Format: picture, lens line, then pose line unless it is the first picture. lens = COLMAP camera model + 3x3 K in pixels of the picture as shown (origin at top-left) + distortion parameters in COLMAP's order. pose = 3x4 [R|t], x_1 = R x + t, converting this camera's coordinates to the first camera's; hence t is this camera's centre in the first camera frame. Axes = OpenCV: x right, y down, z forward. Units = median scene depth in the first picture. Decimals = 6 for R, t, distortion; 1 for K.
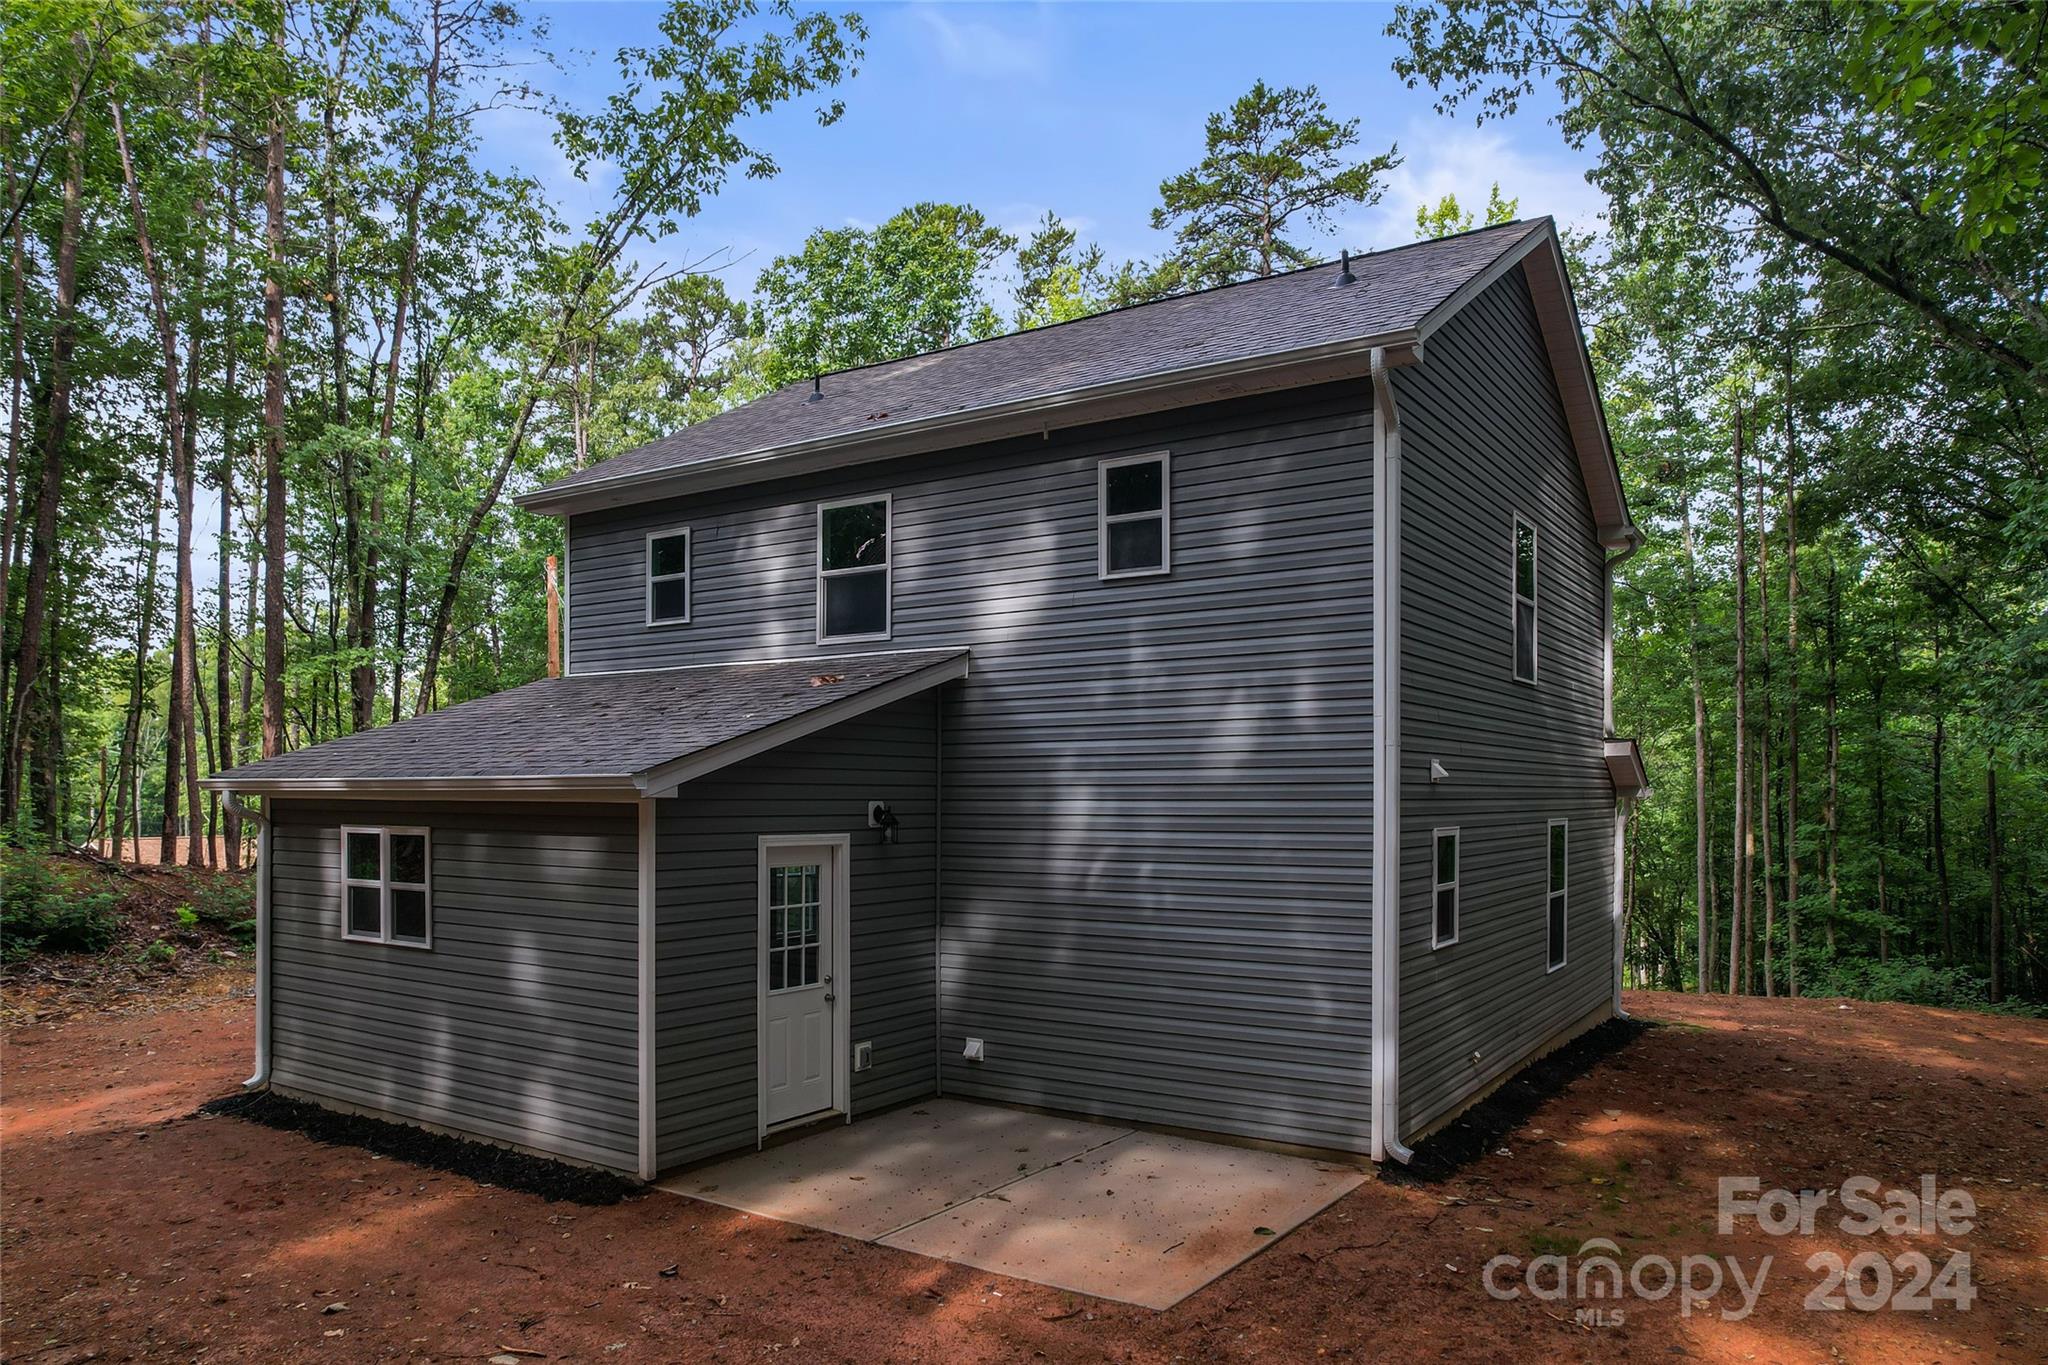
lens RADIAL K [[1325.3, 0, 1015.6], [0, 1325.3, 716.7], [0, 0, 1]] dist [-0.070014, 0.057878]
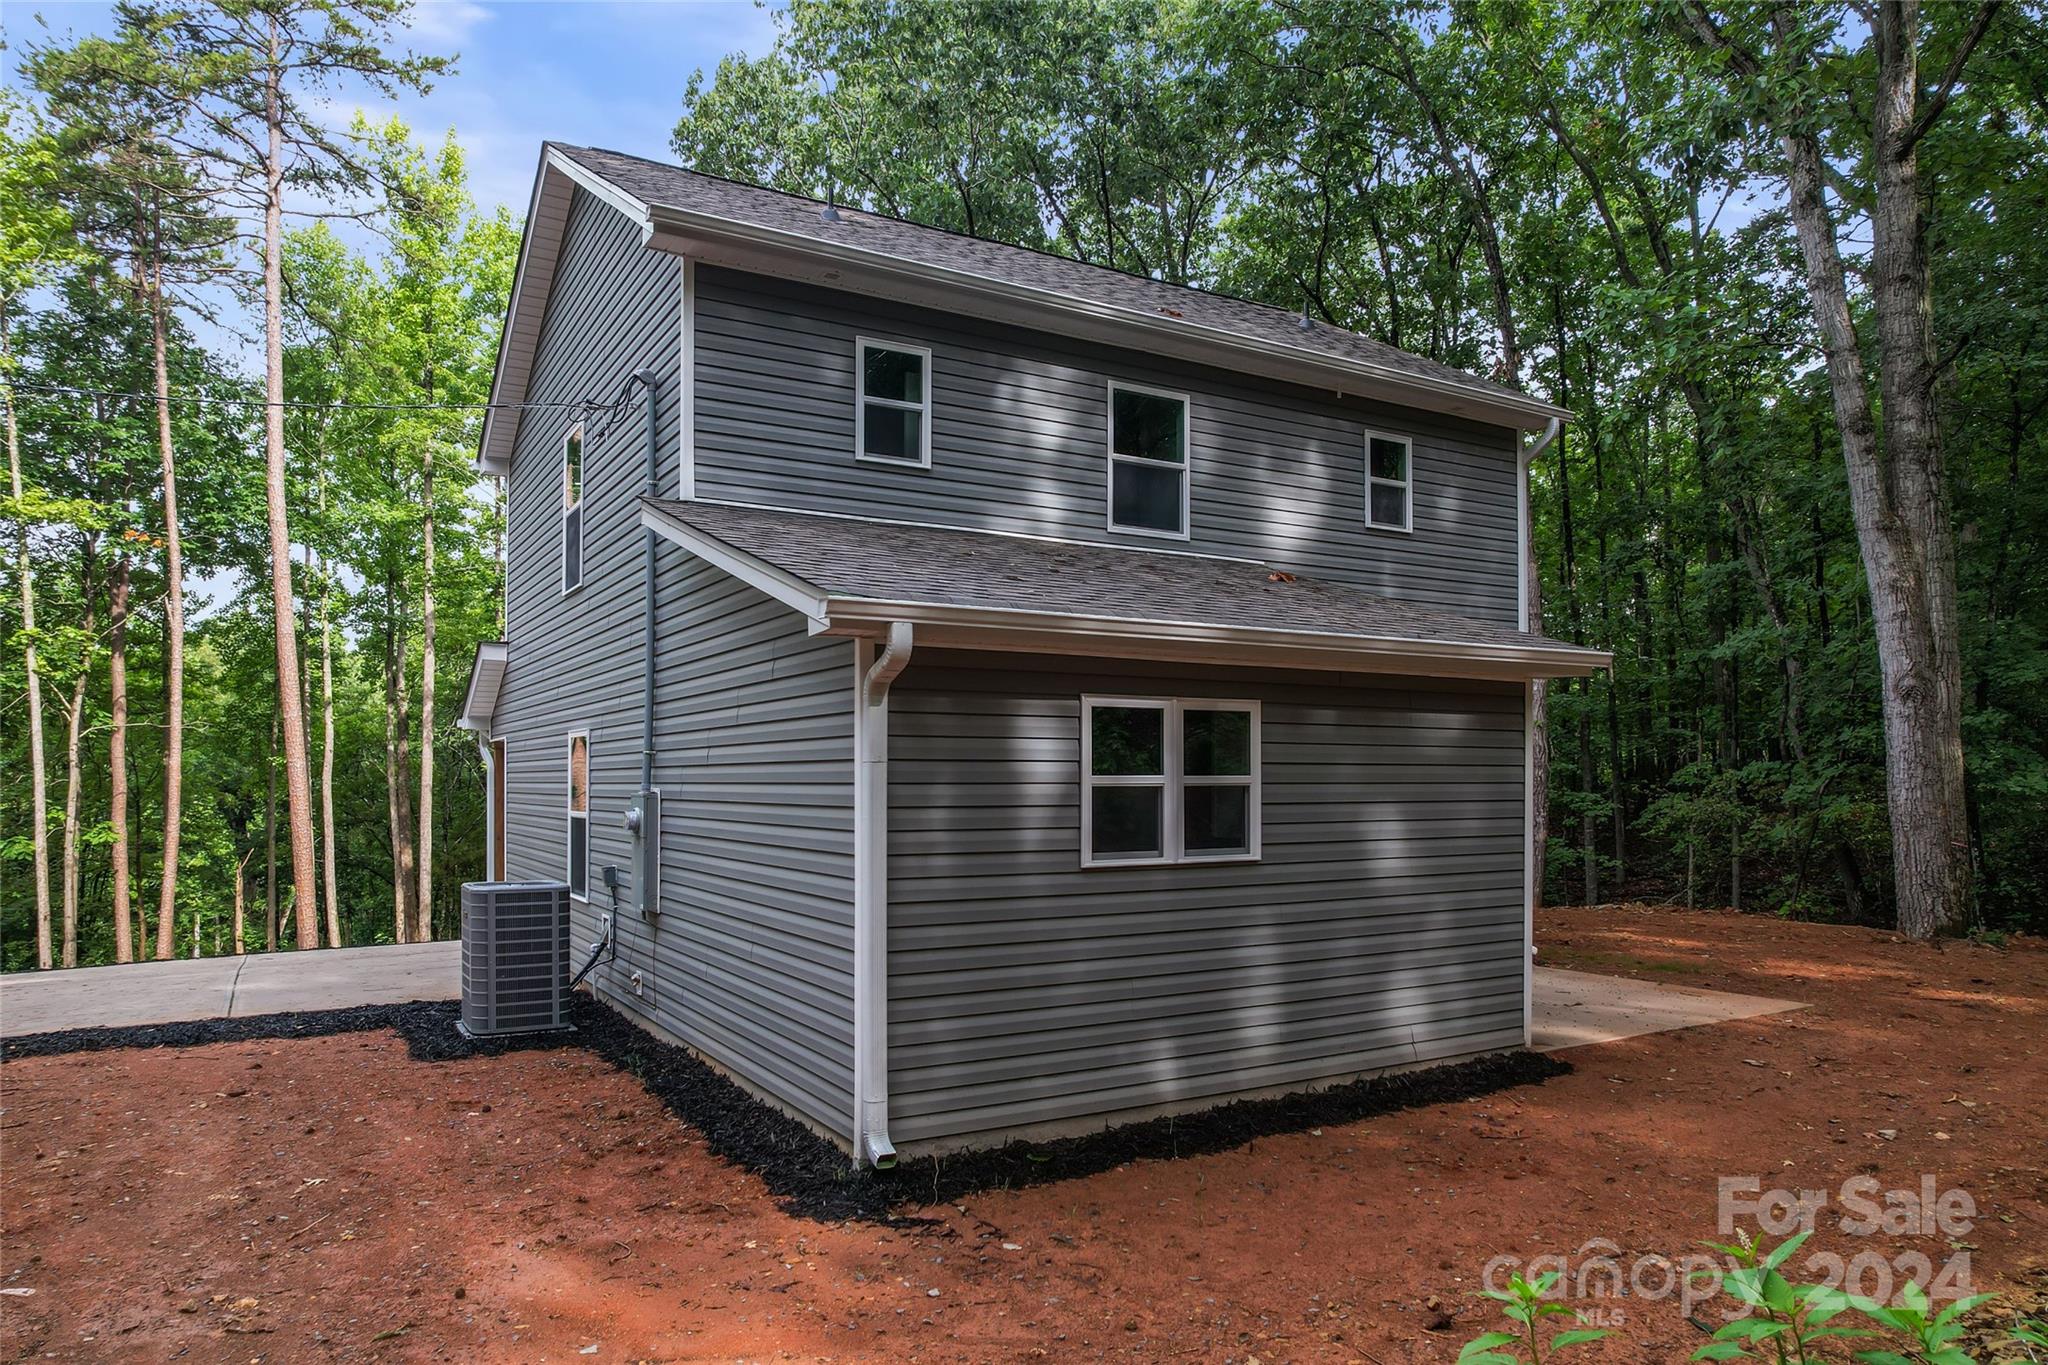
lens RADIAL K [[1325.3, 0, 1015.6], [0, 1325.3, 716.7], [0, 0, 1]] dist [-0.070014, 0.057878]
pose [[0.441689, 0.043862, 0.896095, -1.021352], [-0.048283, 0.998519, -0.025077, 0.102236], [-0.895868, -0.032190, 0.443153, 0.670258]]
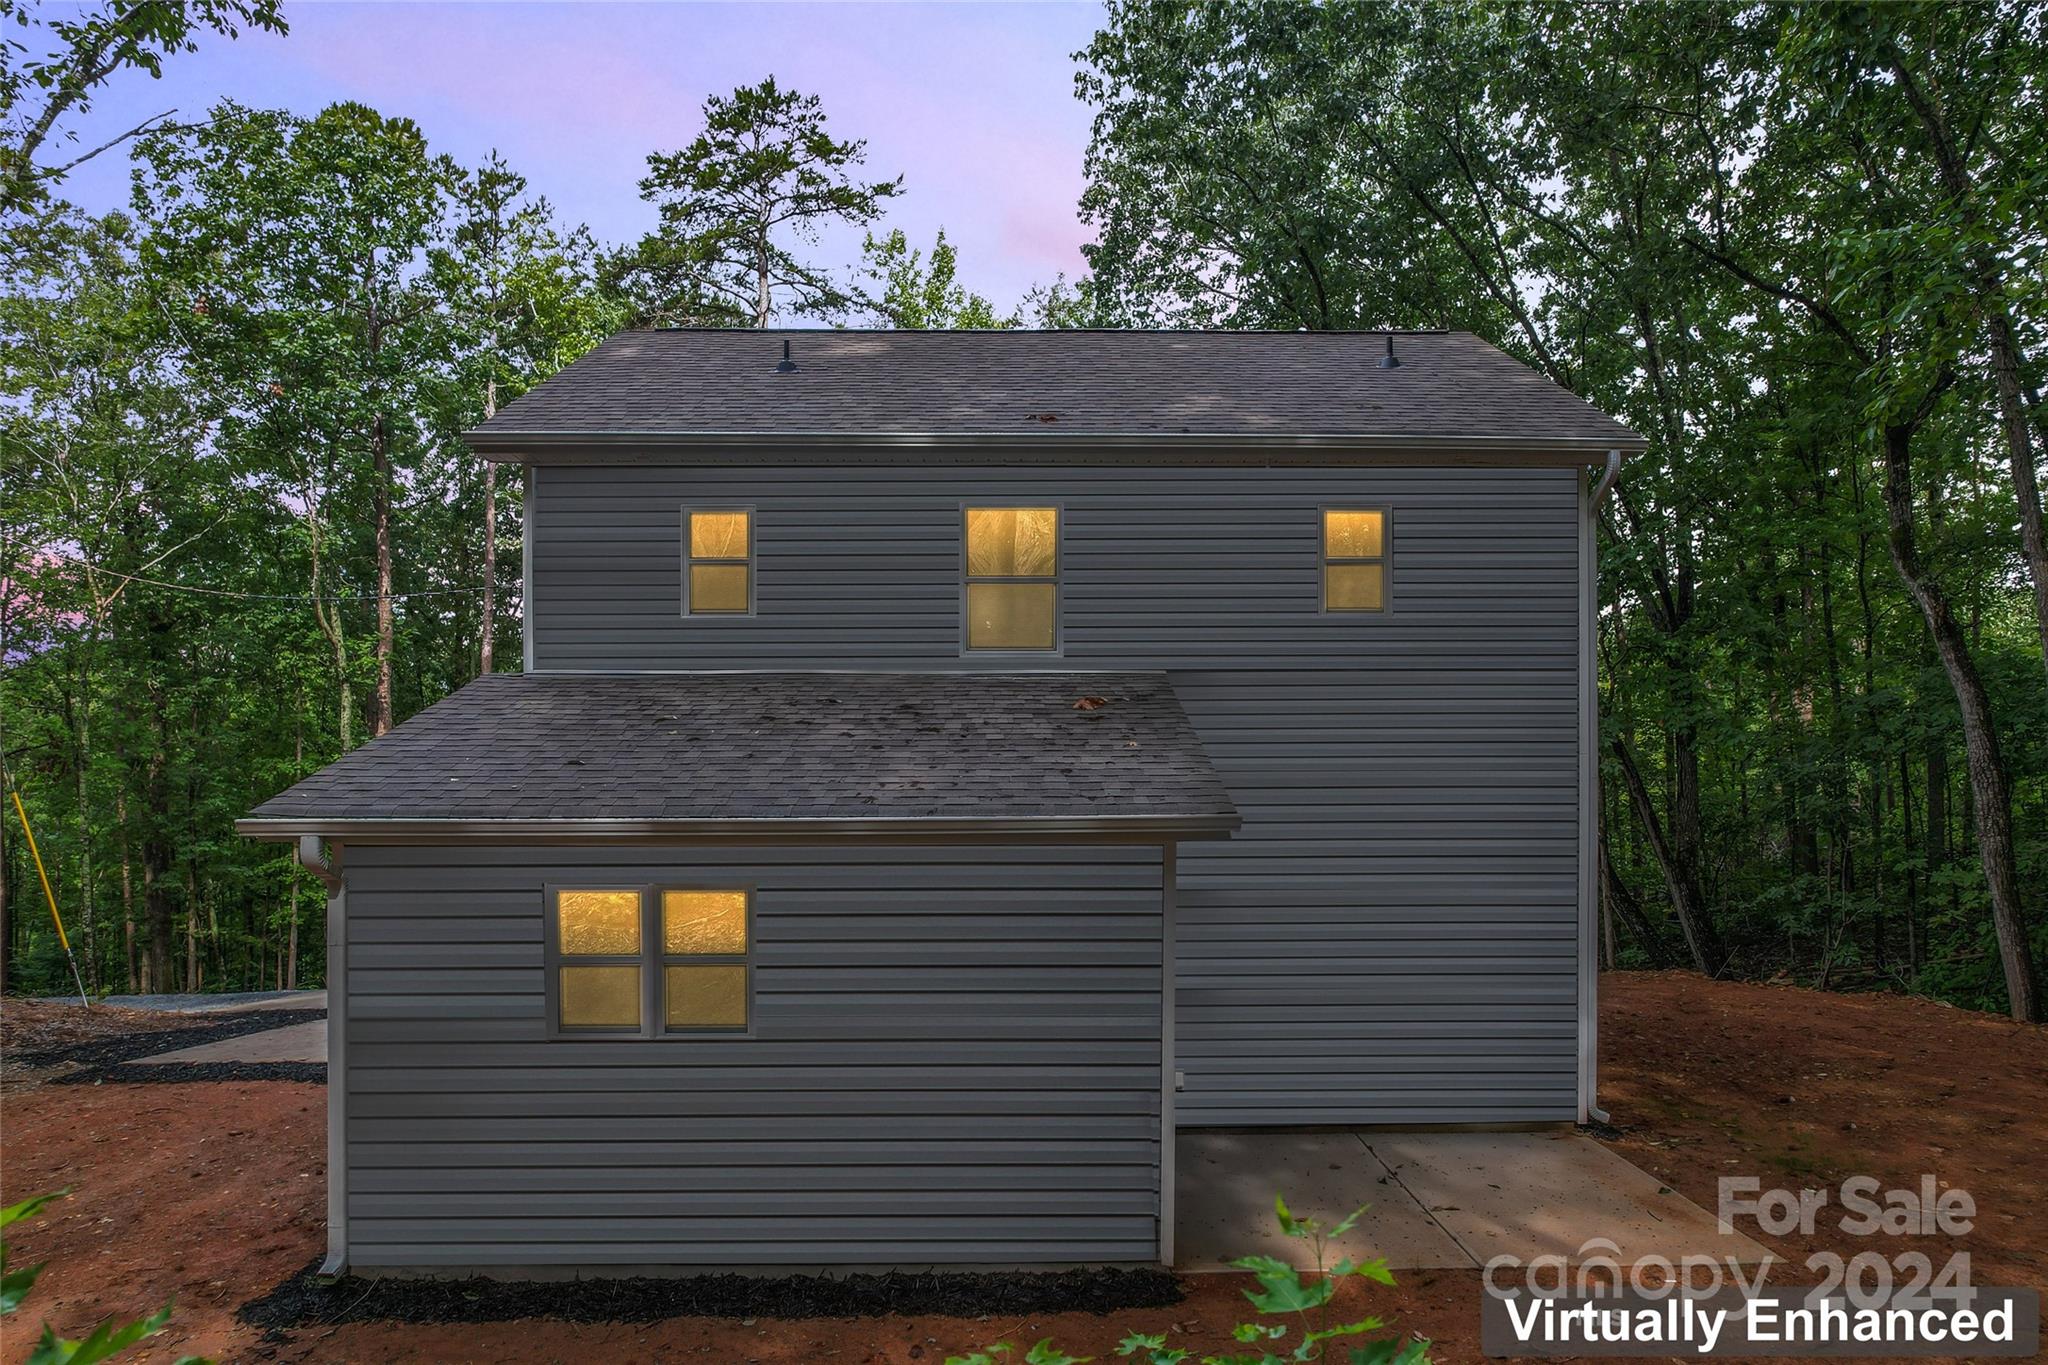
lens RADIAL K [[1325.3, 0, 1015.6], [0, 1325.3, 716.7], [0, 0, 1]] dist [-0.070014, 0.057878]
pose [[0.827360, 0.024683, 0.561129, -0.654439], [-0.027930, 0.999606, -0.002790, -0.015966], [-0.560977, -0.013364, 0.827723, 0.229434]]
